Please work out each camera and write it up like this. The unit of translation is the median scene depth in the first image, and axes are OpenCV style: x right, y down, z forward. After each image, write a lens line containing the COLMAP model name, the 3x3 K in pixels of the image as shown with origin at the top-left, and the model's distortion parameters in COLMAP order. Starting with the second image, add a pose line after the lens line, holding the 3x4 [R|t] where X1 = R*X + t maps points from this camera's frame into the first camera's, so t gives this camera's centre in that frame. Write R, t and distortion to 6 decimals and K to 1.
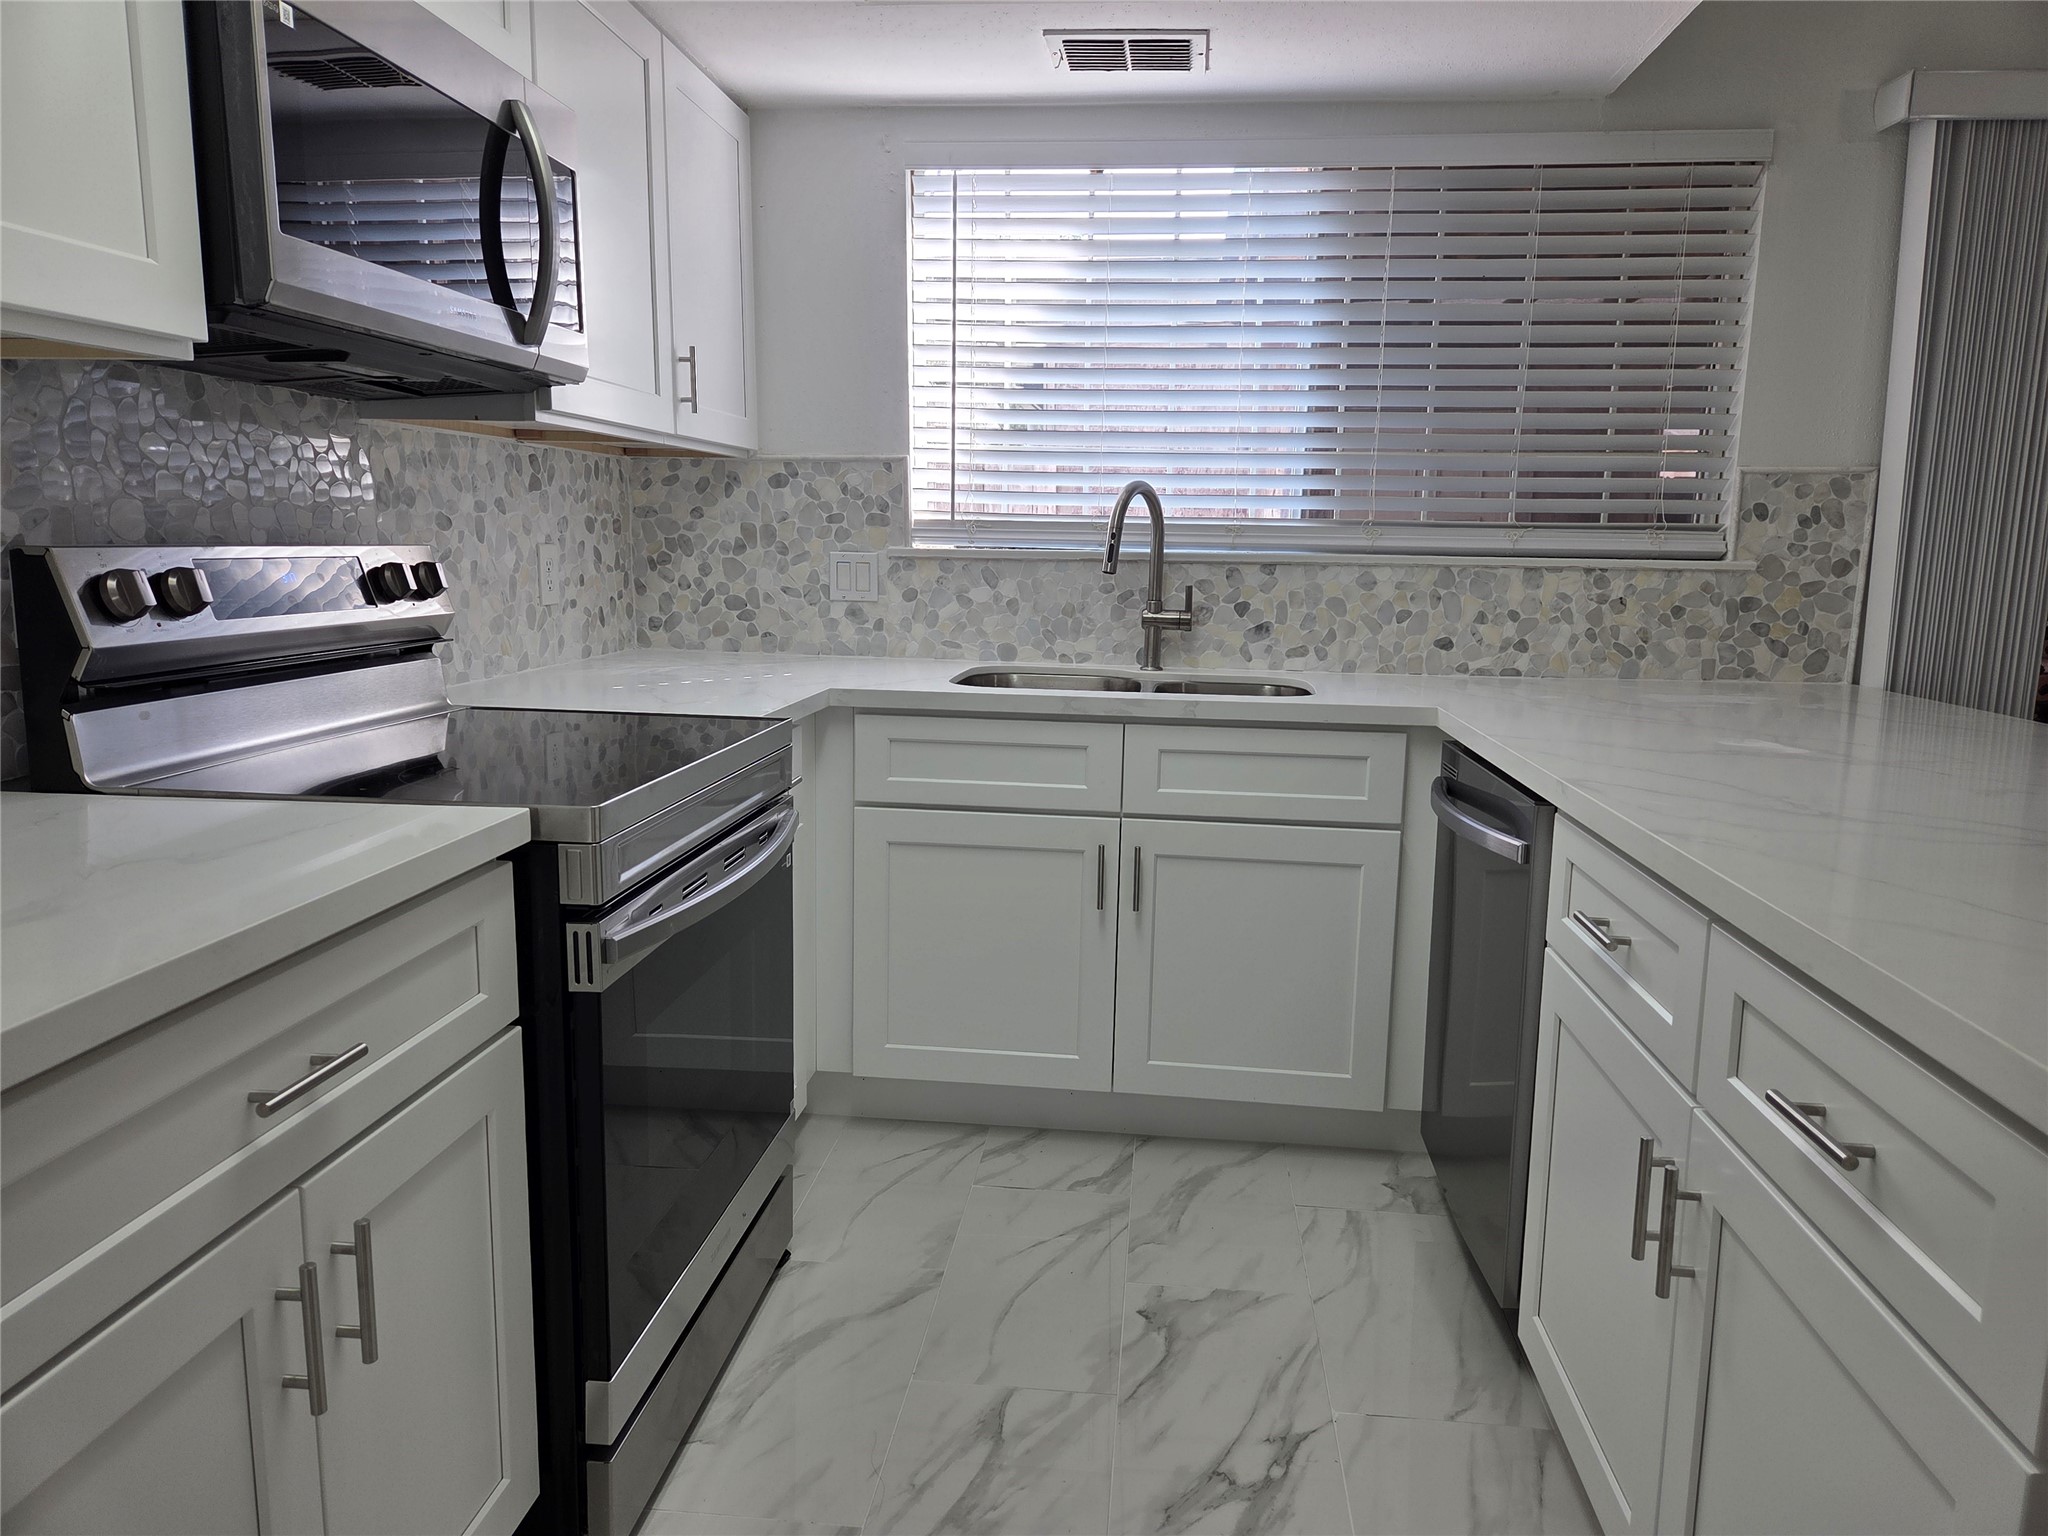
lens RADIAL K [[1374.4, 0, 1038.2], [0, 1374.4, 768.3], [0, 0, 1]] dist [0.069578, -0.065142]
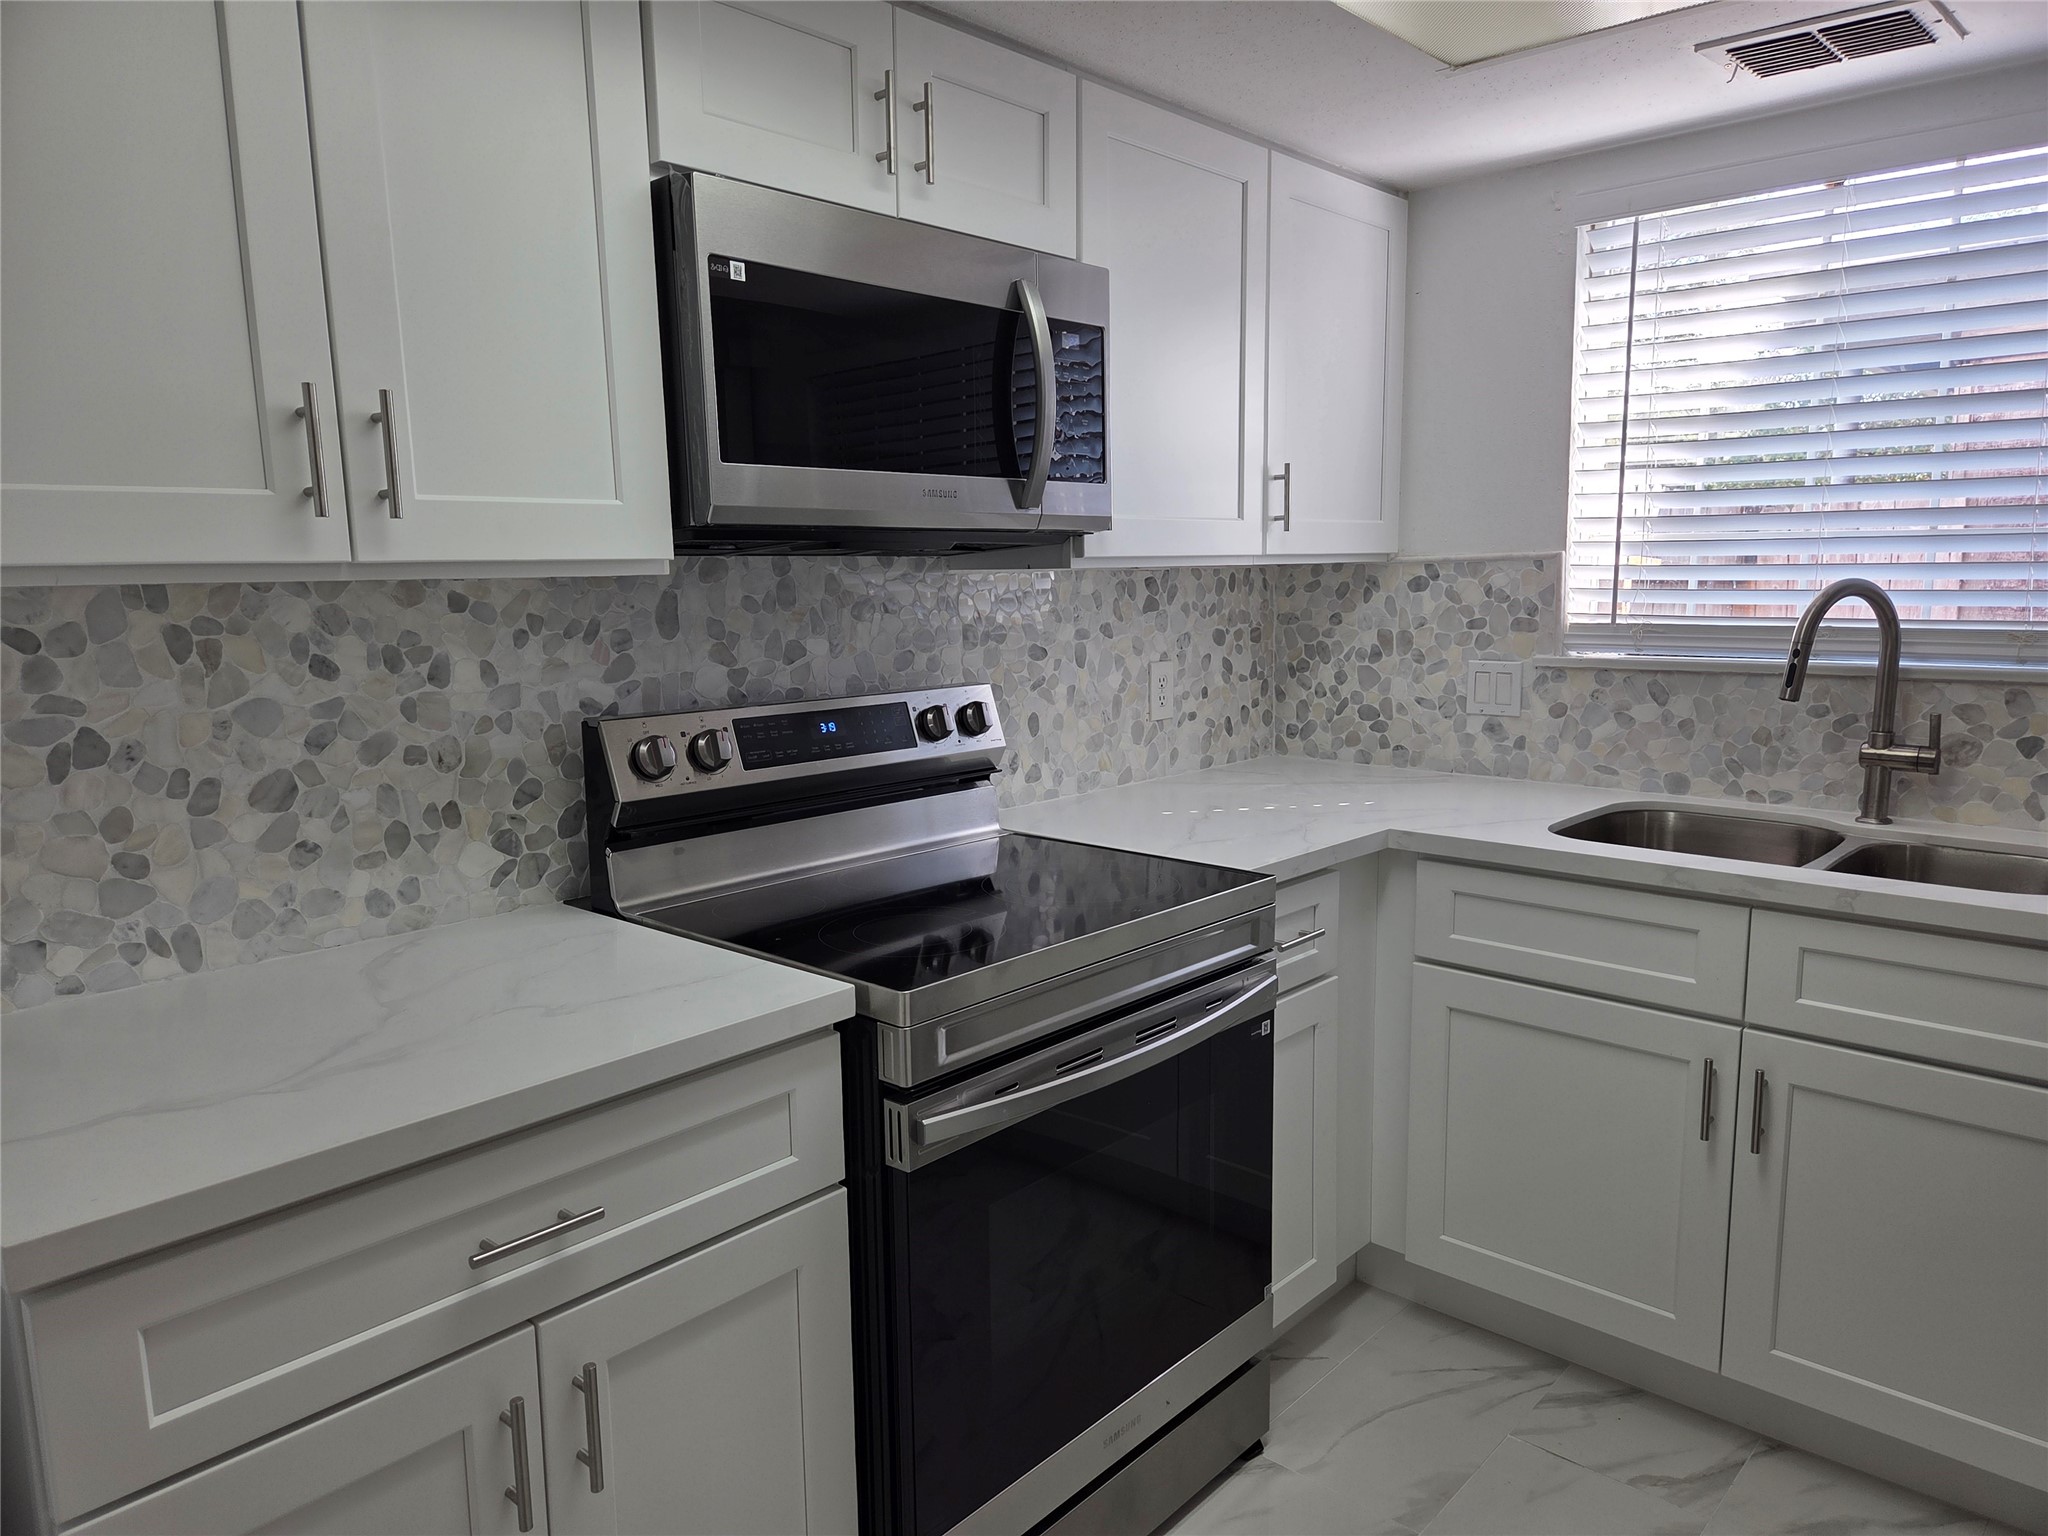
lens RADIAL K [[1374.4, 0, 1029.7], [0, 1374.4, 779.8], [0, 0, 1]] dist [0.069578, -0.065142]
pose [[0.803393, 0.062036, -0.592209, 0.169832], [-0.071630, 0.997404, 0.007307, -0.069938], [0.591125, 0.036550, 0.805751, 0.111865]]
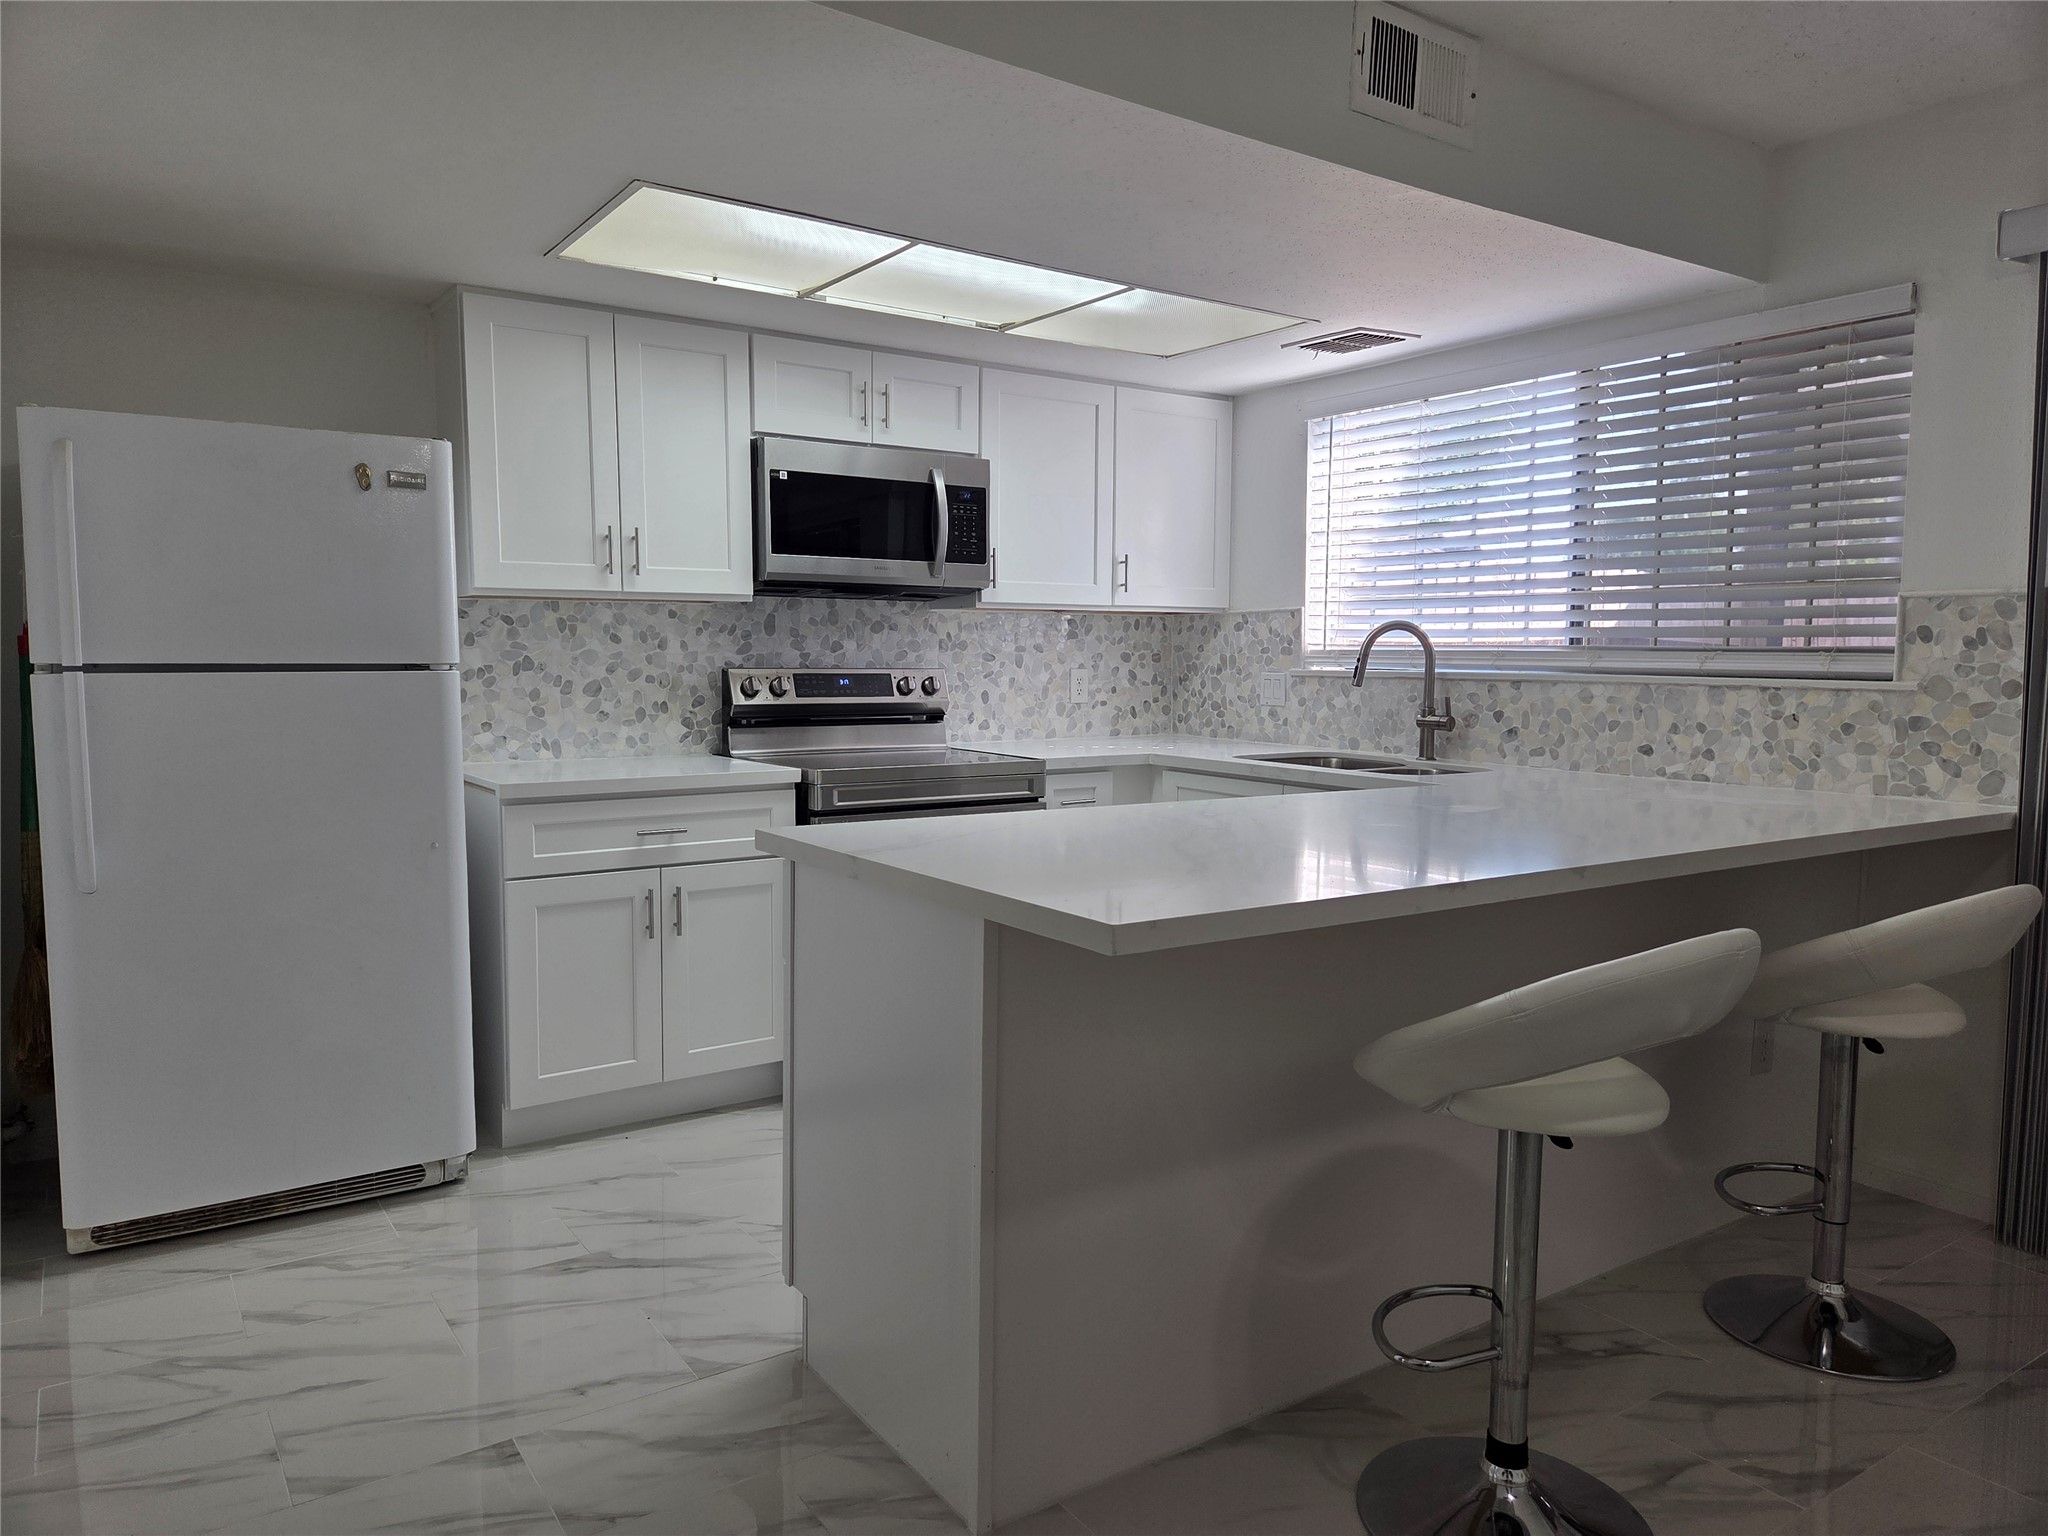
lens RADIAL K [[1374.4, 0, 1016.9], [0, 1374.4, 772.4], [0, 0, 1]] dist [0.069578, -0.065142]
pose [[0.643283, 0.054956, -0.763653, 0.879163], [-0.123337, 0.991832, -0.032520, 0.033106], [0.755628, 0.115107, 0.644807, -0.157339]]
